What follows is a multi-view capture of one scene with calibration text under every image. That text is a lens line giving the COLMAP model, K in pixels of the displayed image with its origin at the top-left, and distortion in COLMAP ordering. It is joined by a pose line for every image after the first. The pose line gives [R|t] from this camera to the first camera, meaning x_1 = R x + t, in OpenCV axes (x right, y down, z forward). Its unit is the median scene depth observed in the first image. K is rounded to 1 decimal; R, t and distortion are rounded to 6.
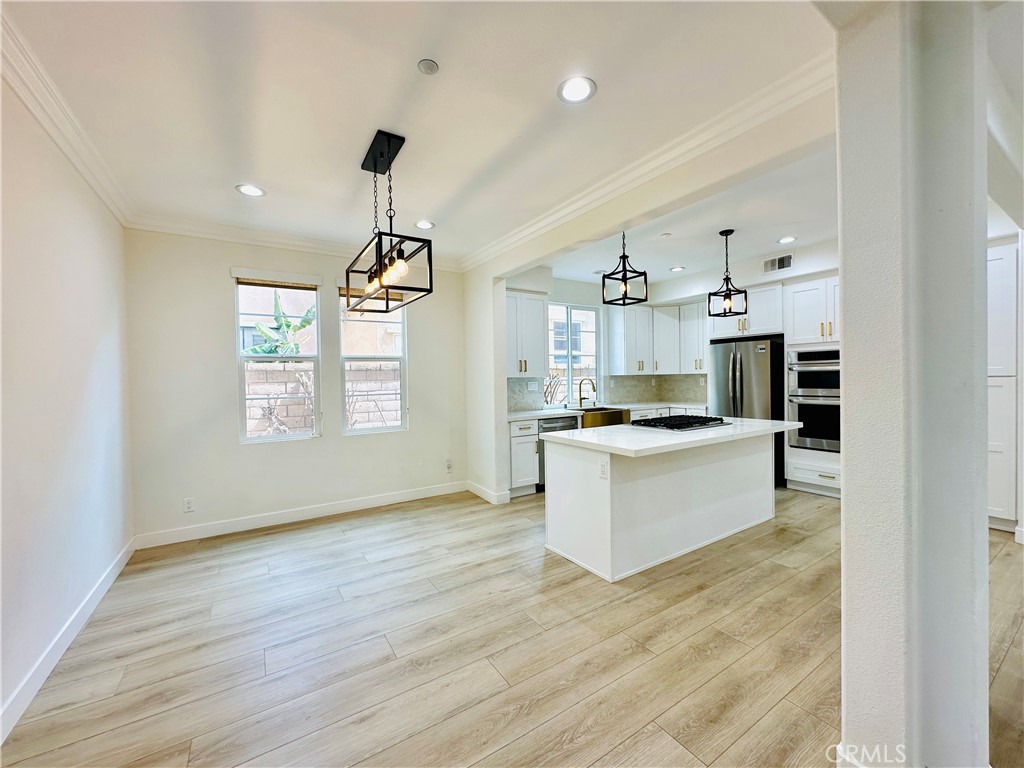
lens RADIAL K [[410.2, 0, 512.3], [0, 410.2, 383.2], [0, 0, 1]] dist [-0.002936, -0.000632]
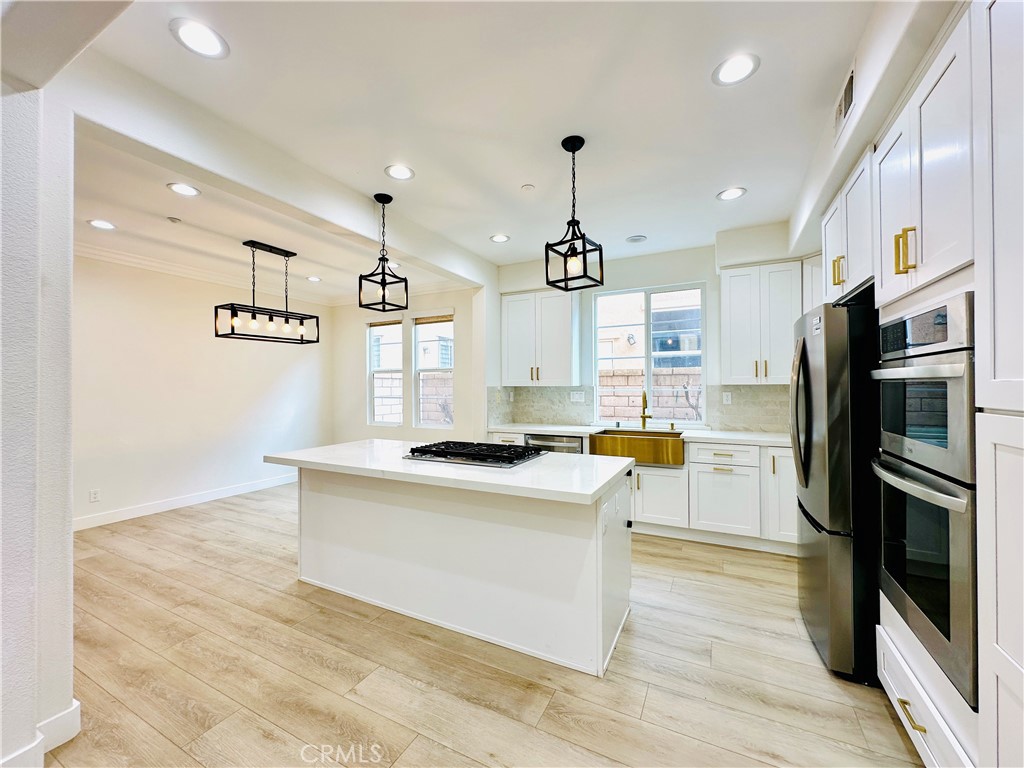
lens RADIAL K [[410.2, 0, 514.3], [0, 410.2, 382.3], [0, 0, 1]] dist [-0.002936, -0.000632]
pose [[0.504757, 0.008587, -0.863219, 0.857818], [-0.017879, 0.999840, -0.000509, -0.023620], [0.863076, 0.015690, 0.504830, 0.554307]]
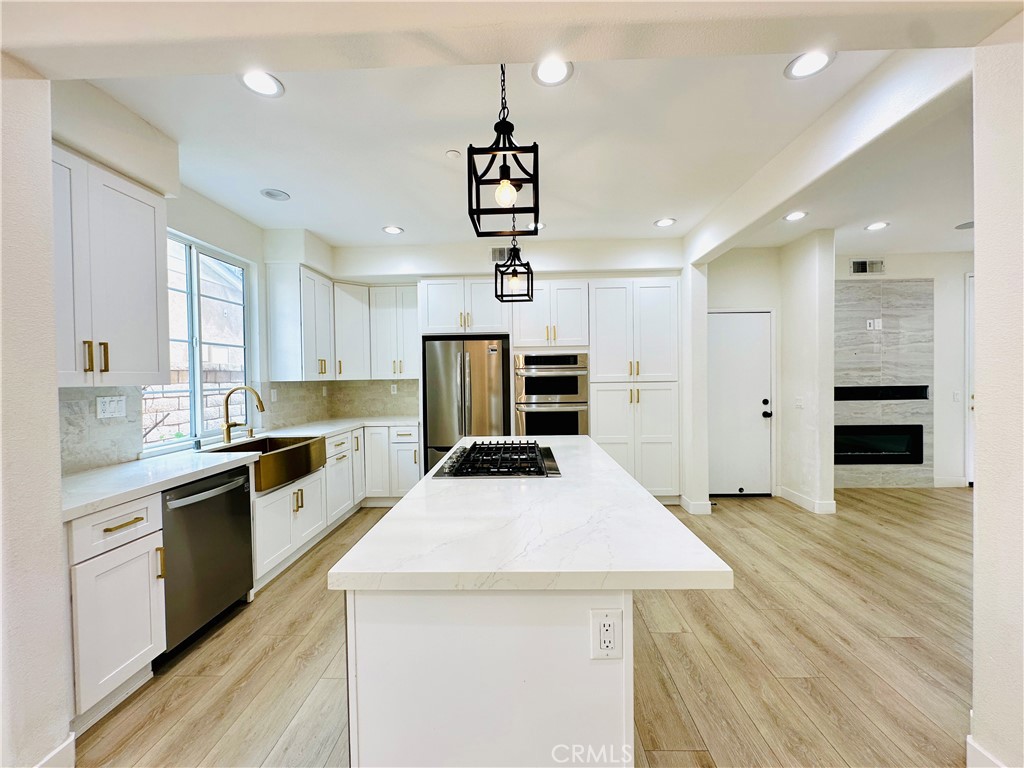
lens RADIAL K [[410.2, 0, 511.9], [0, 410.2, 383.3], [0, 0, 1]] dist [-0.002936, -0.000632]
pose [[0.564033, -0.005126, 0.825736, -0.076082], [0.019154, 0.999793, -0.006877, -0.008007], [-0.825530, 0.019695, 0.564014, 0.515419]]
